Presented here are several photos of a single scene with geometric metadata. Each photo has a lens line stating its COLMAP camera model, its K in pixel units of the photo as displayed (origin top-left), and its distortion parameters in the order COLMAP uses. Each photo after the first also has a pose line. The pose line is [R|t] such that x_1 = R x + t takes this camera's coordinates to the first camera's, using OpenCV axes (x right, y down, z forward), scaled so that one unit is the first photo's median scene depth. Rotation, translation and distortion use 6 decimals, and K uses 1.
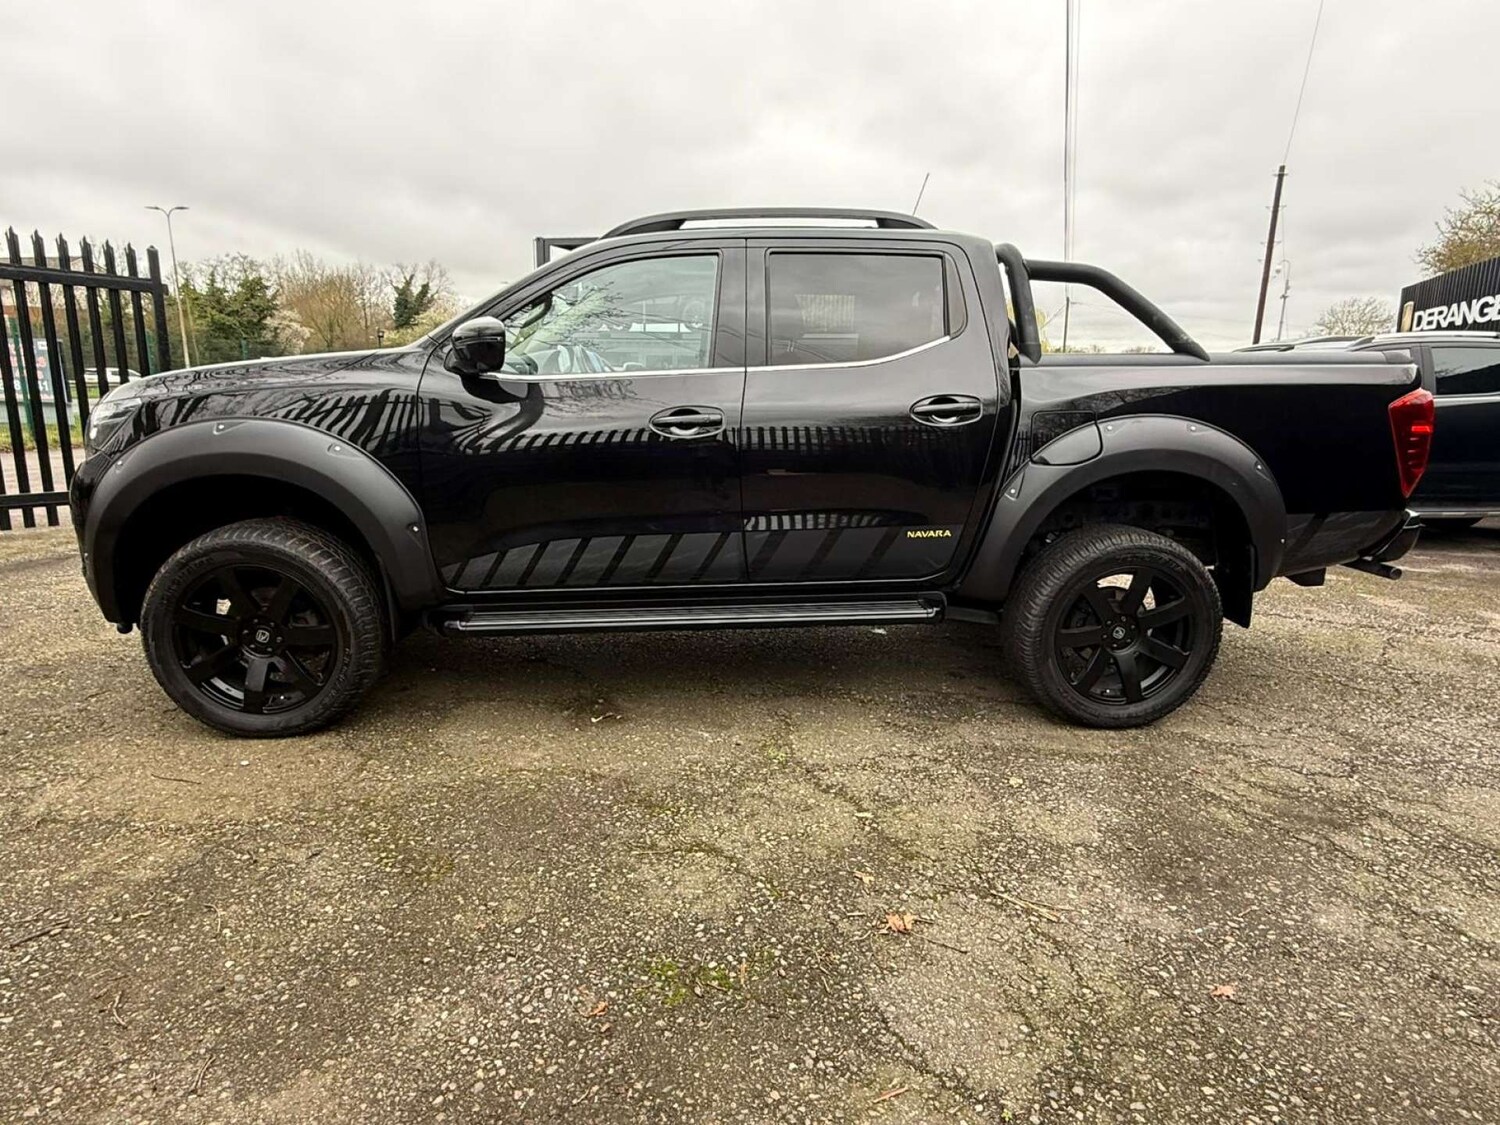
lens RADIAL K [[848.6, 0, 748.2], [0, 848.6, 568.0], [0, 0, 1]] dist [-0.003113, 0.004138]
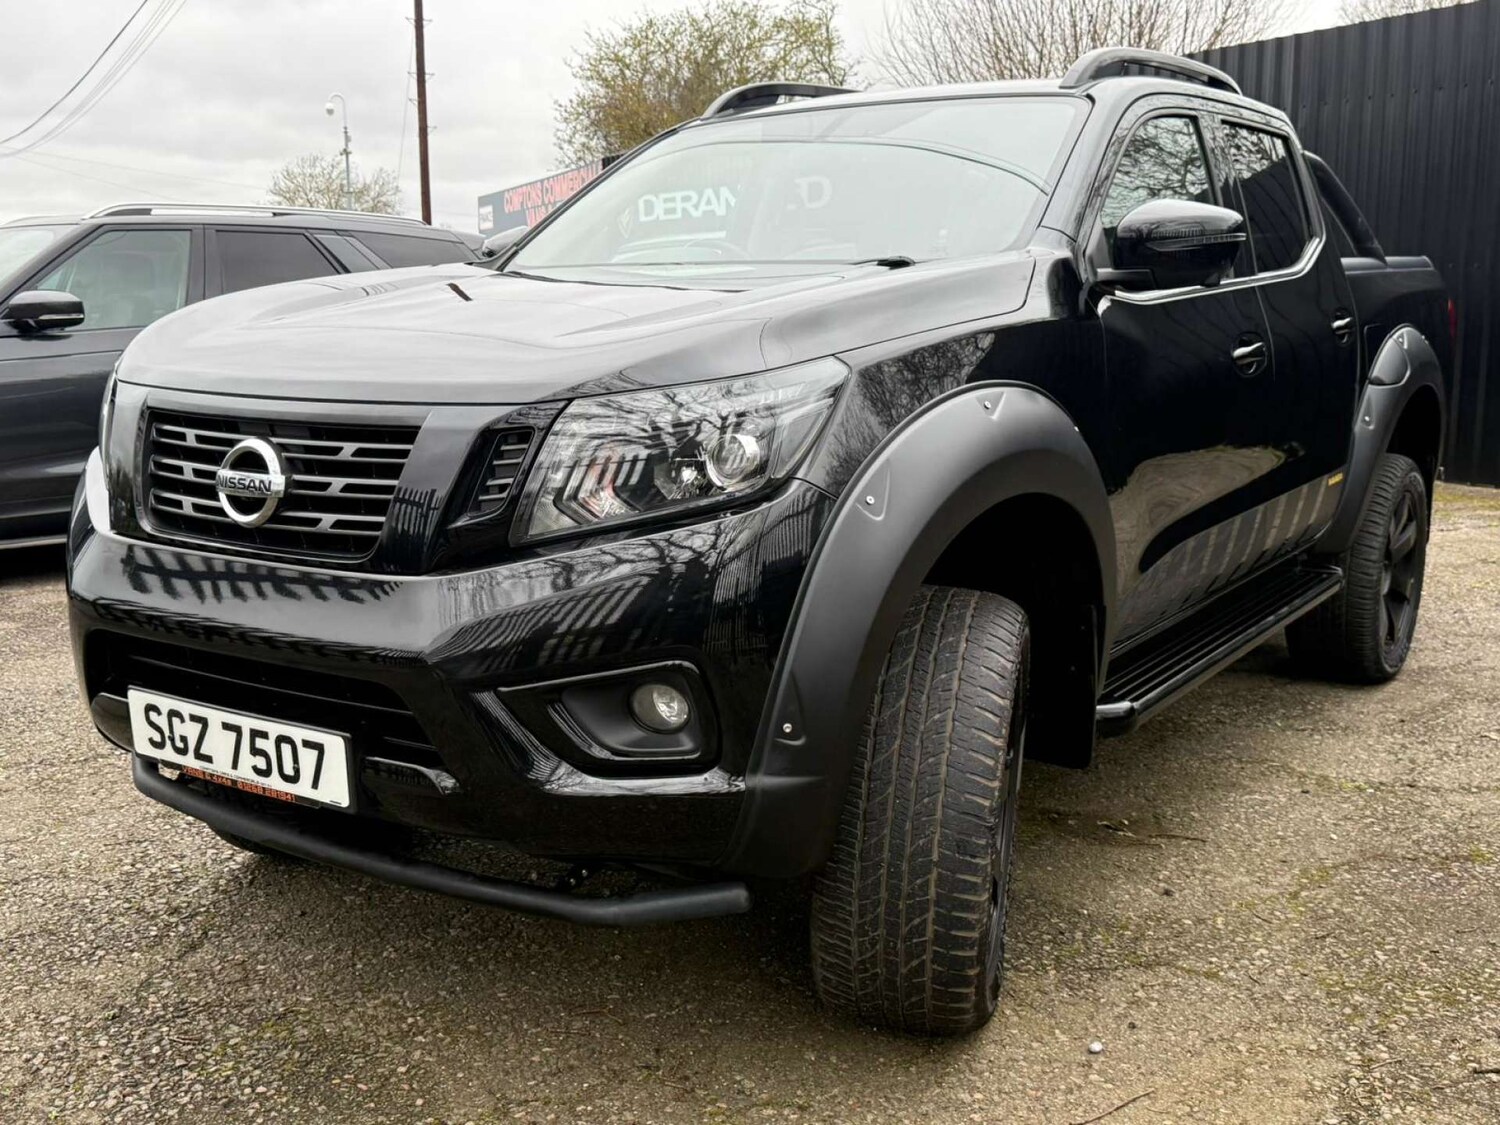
lens RADIAL K [[1568.7, 0, 749.0], [0, 1568.7, 558.0], [0, 0, 1]] dist [0.033179, 0.000000]
pose [[0.623487, -0.144884, 0.768292, -1.324920], [0.180039, 0.982876, 0.039244, -0.127644], [-0.760822, 0.113854, 0.638896, 0.482606]]
